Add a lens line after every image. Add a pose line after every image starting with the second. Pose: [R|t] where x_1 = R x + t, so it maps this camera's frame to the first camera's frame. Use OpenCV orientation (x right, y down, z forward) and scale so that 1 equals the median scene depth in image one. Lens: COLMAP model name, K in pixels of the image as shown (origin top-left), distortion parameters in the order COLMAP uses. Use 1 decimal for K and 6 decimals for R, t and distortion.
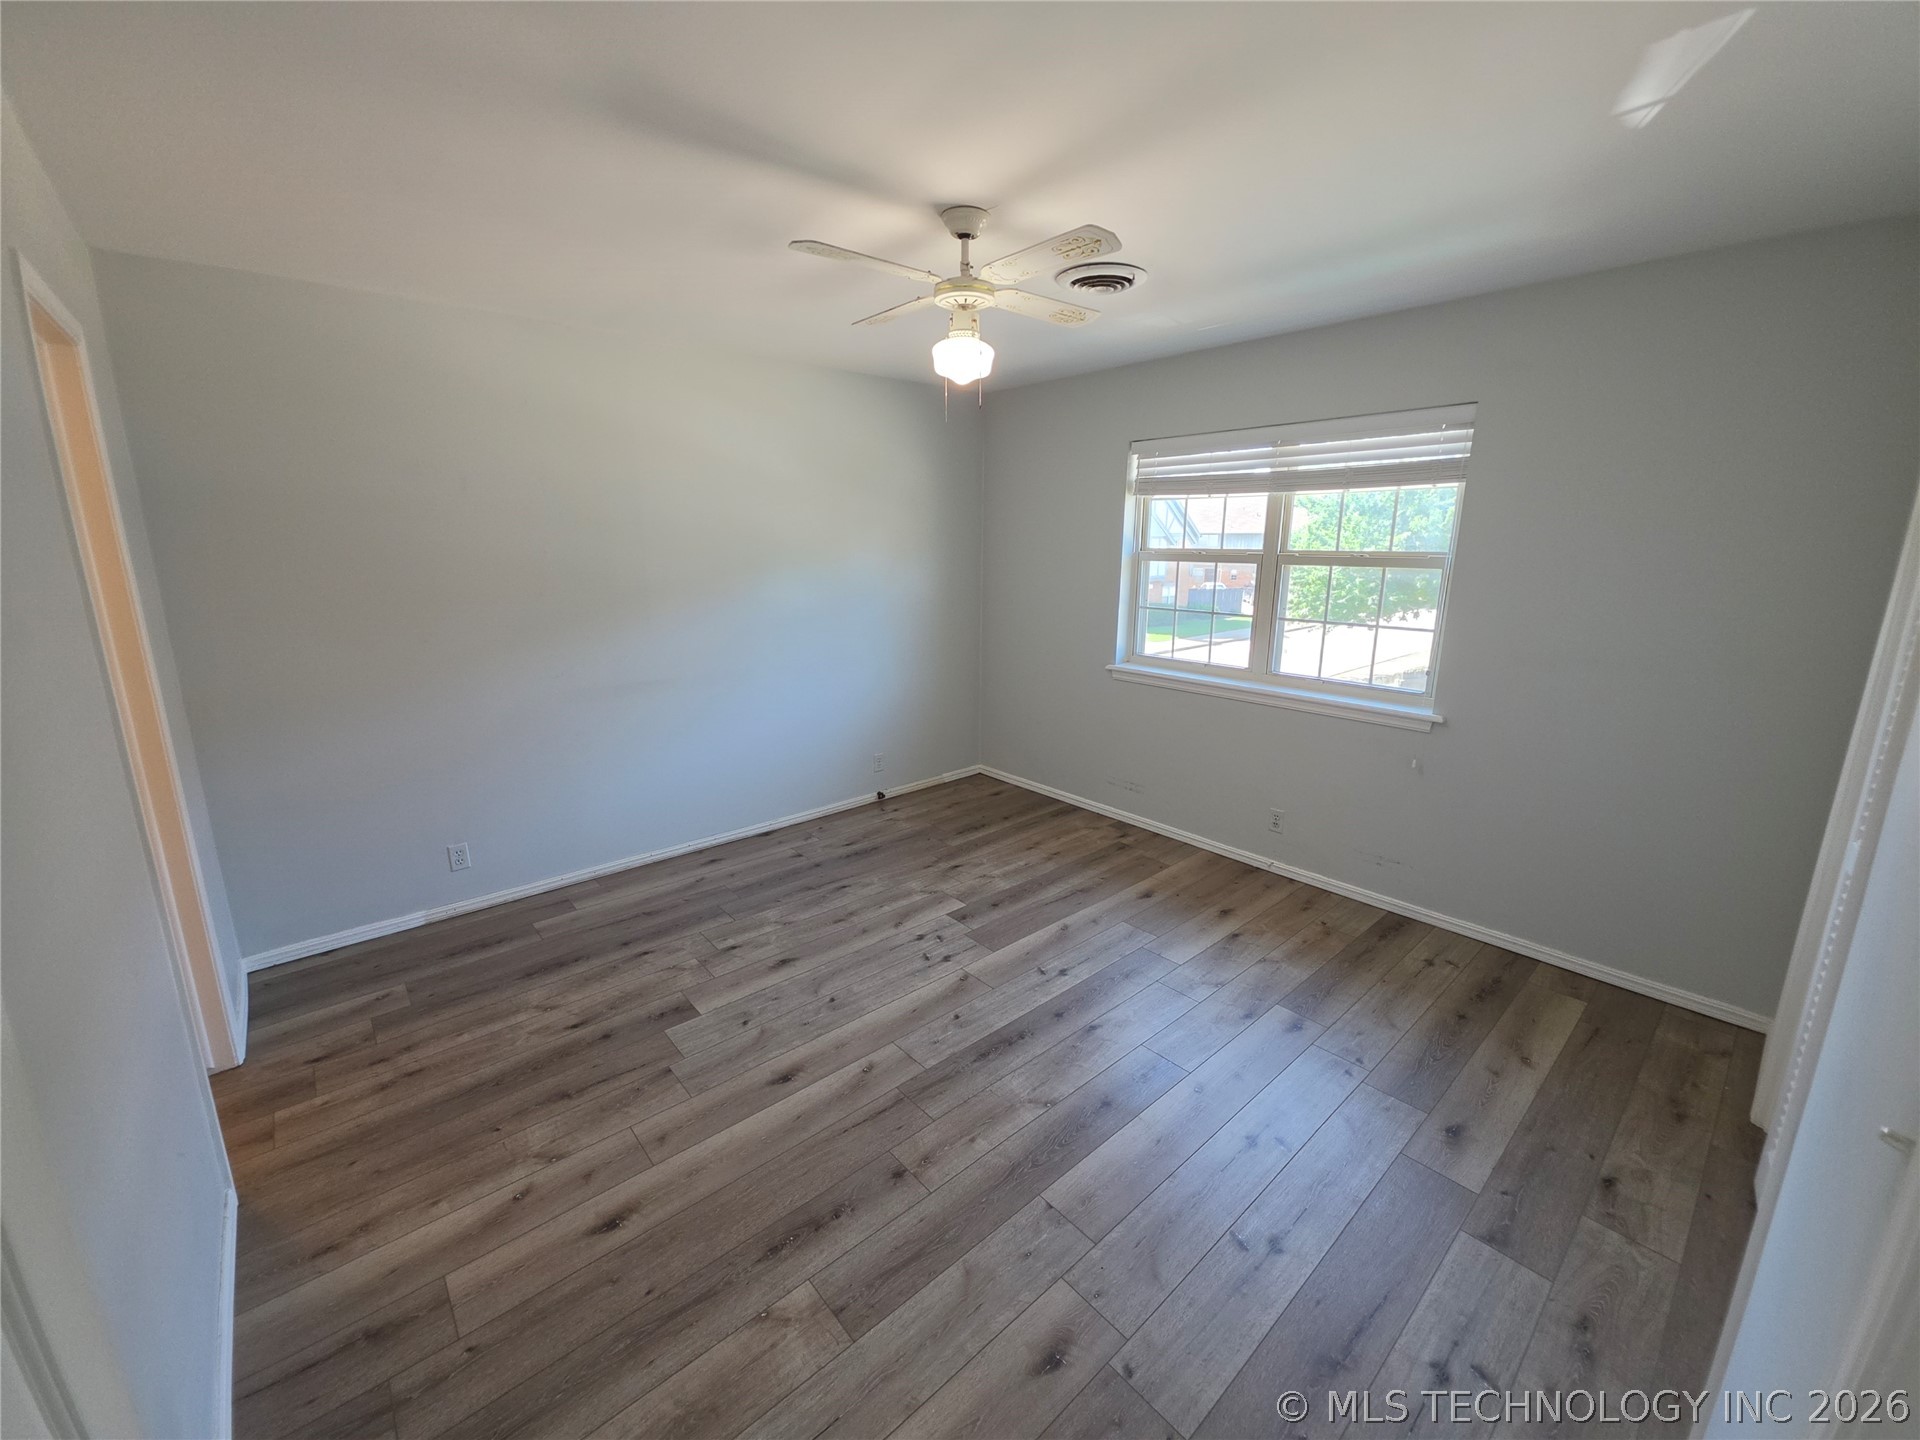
lens RADIAL K [[760.8, 0, 958.6], [0, 760.8, 706.6], [0, 0, 1]] dist [0.013348, -0.007686]
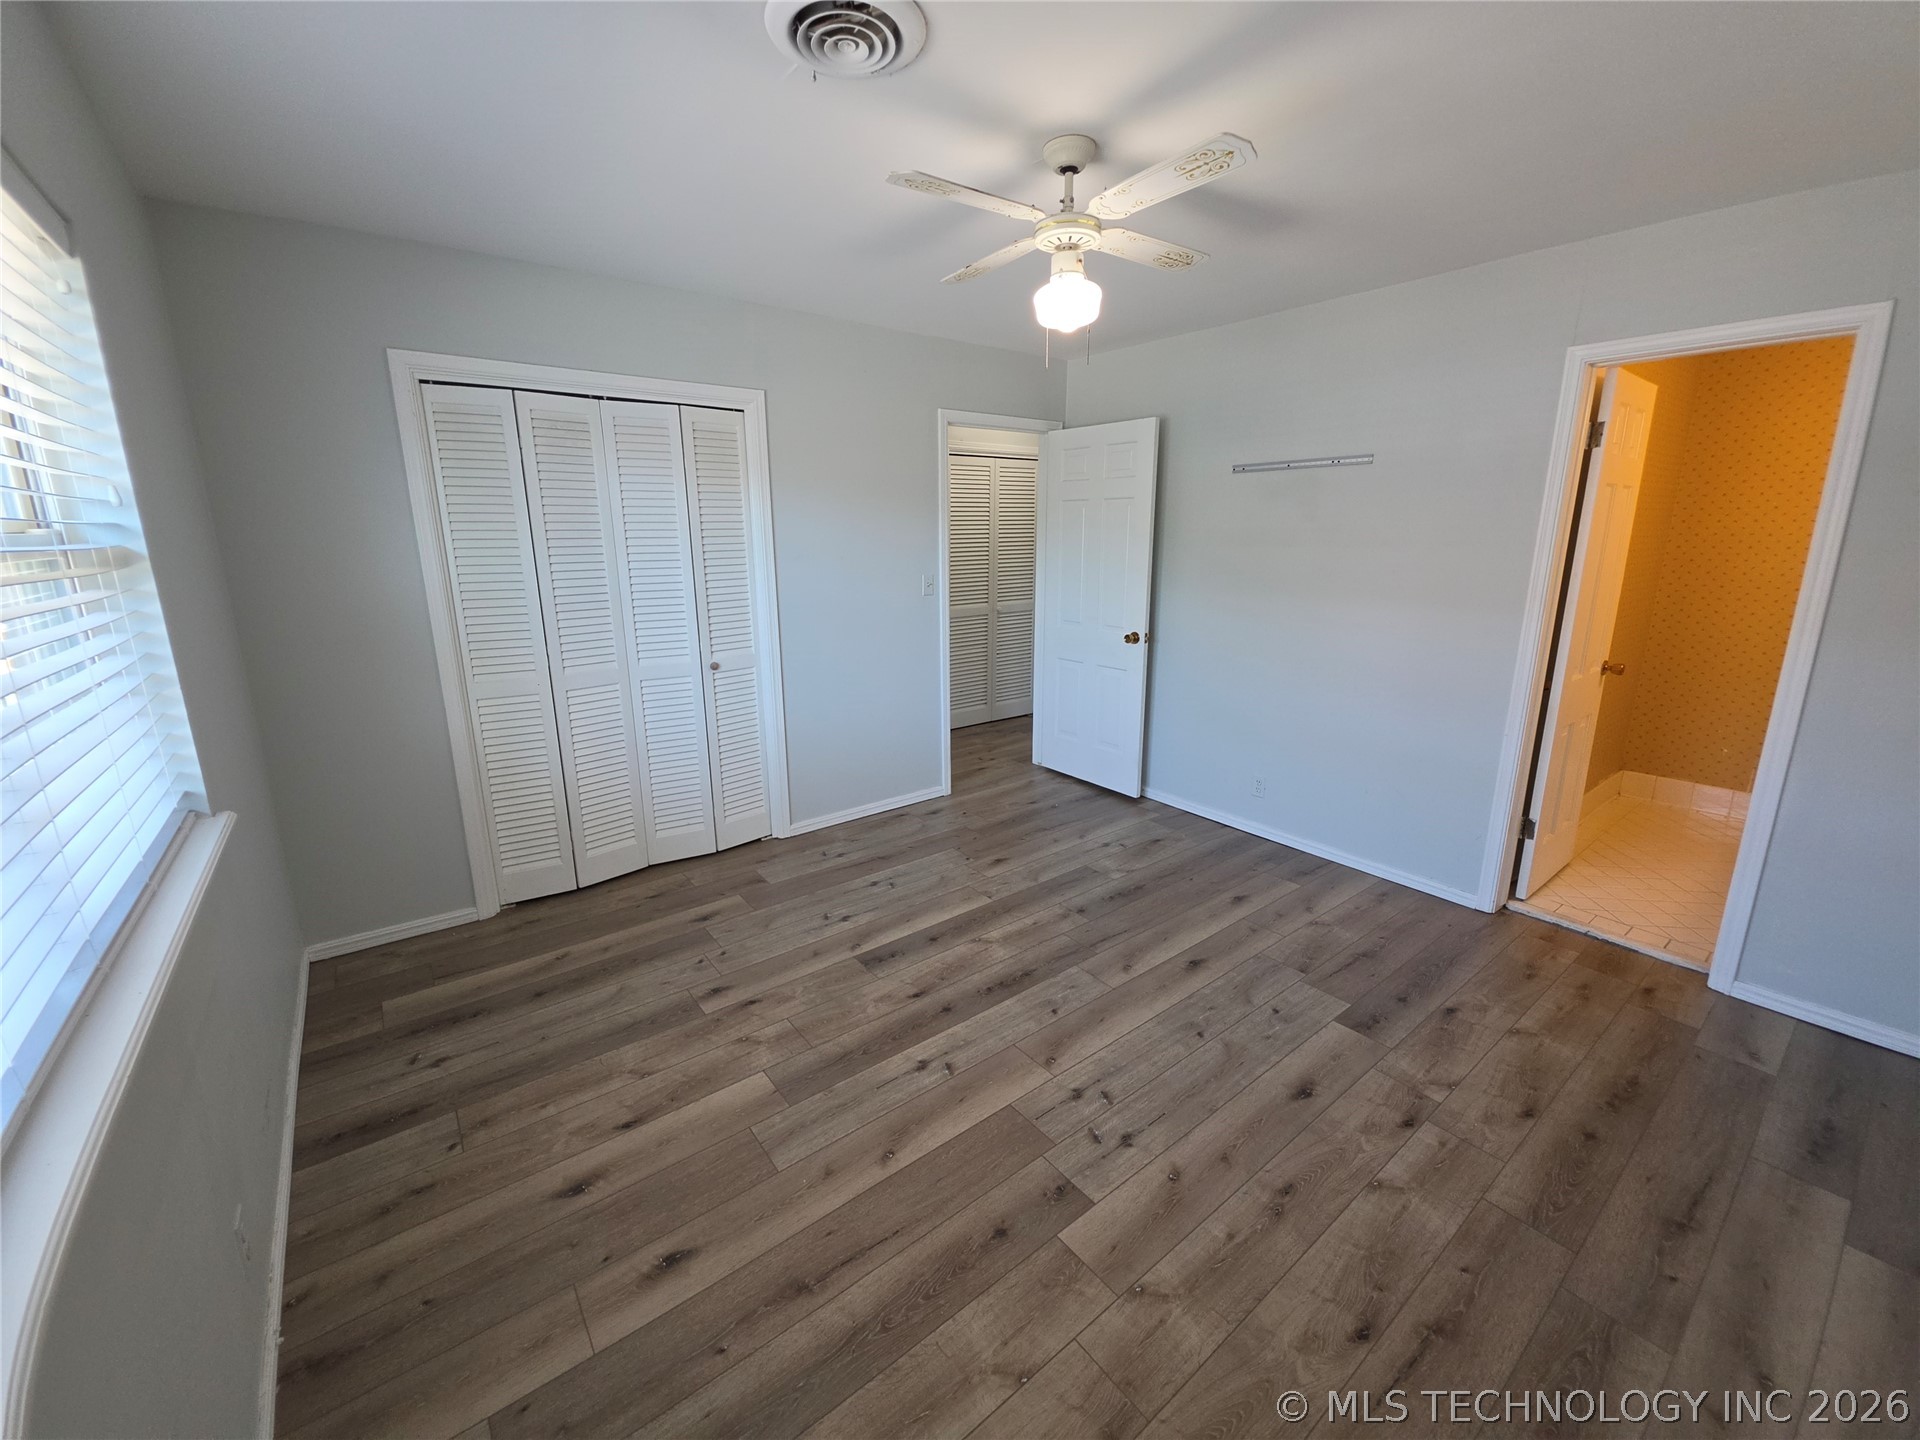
lens RADIAL K [[760.8, 0, 958.6], [0, 760.8, 706.6], [0, 0, 1]] dist [0.013348, -0.007686]
pose [[-0.998139, -0.011560, 0.059869, 0.057810], [0.015357, 0.902549, 0.430313, -0.310835], [-0.059009, 0.430431, -0.900692, 1.528263]]
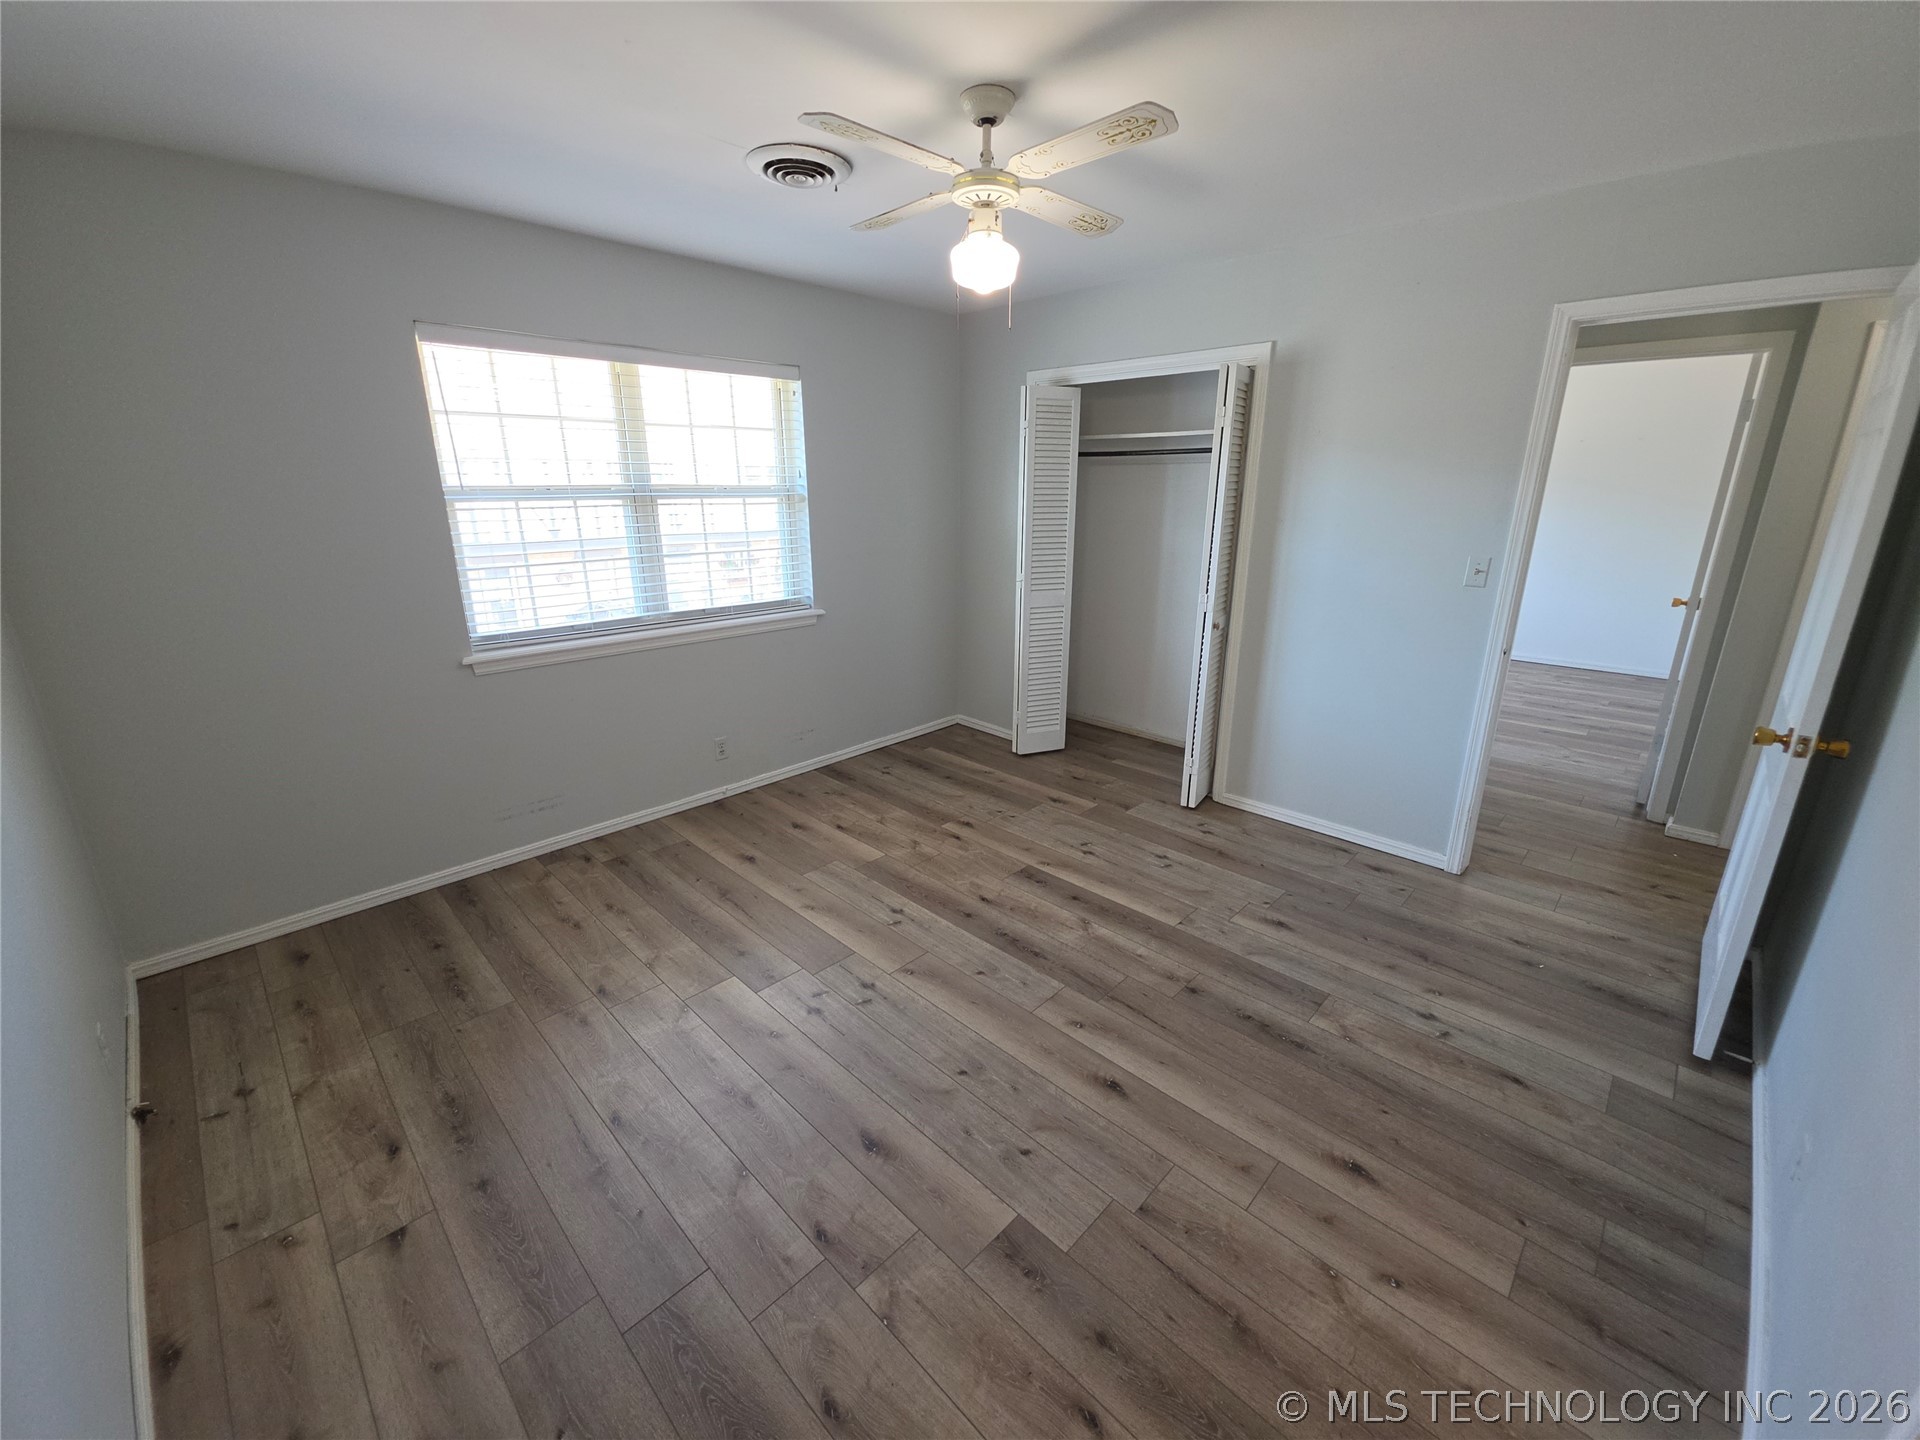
lens RADIAL K [[765.7, 0, 962.4], [0, 765.7, 705.4], [0, 0, 1]] dist [0.014491, -0.007299]
pose [[-0.077526, -0.284870, 0.955426, -0.752312], [0.213935, 0.931234, 0.295016, -0.182525], [-0.973767, 0.227271, -0.011252, 0.860419]]
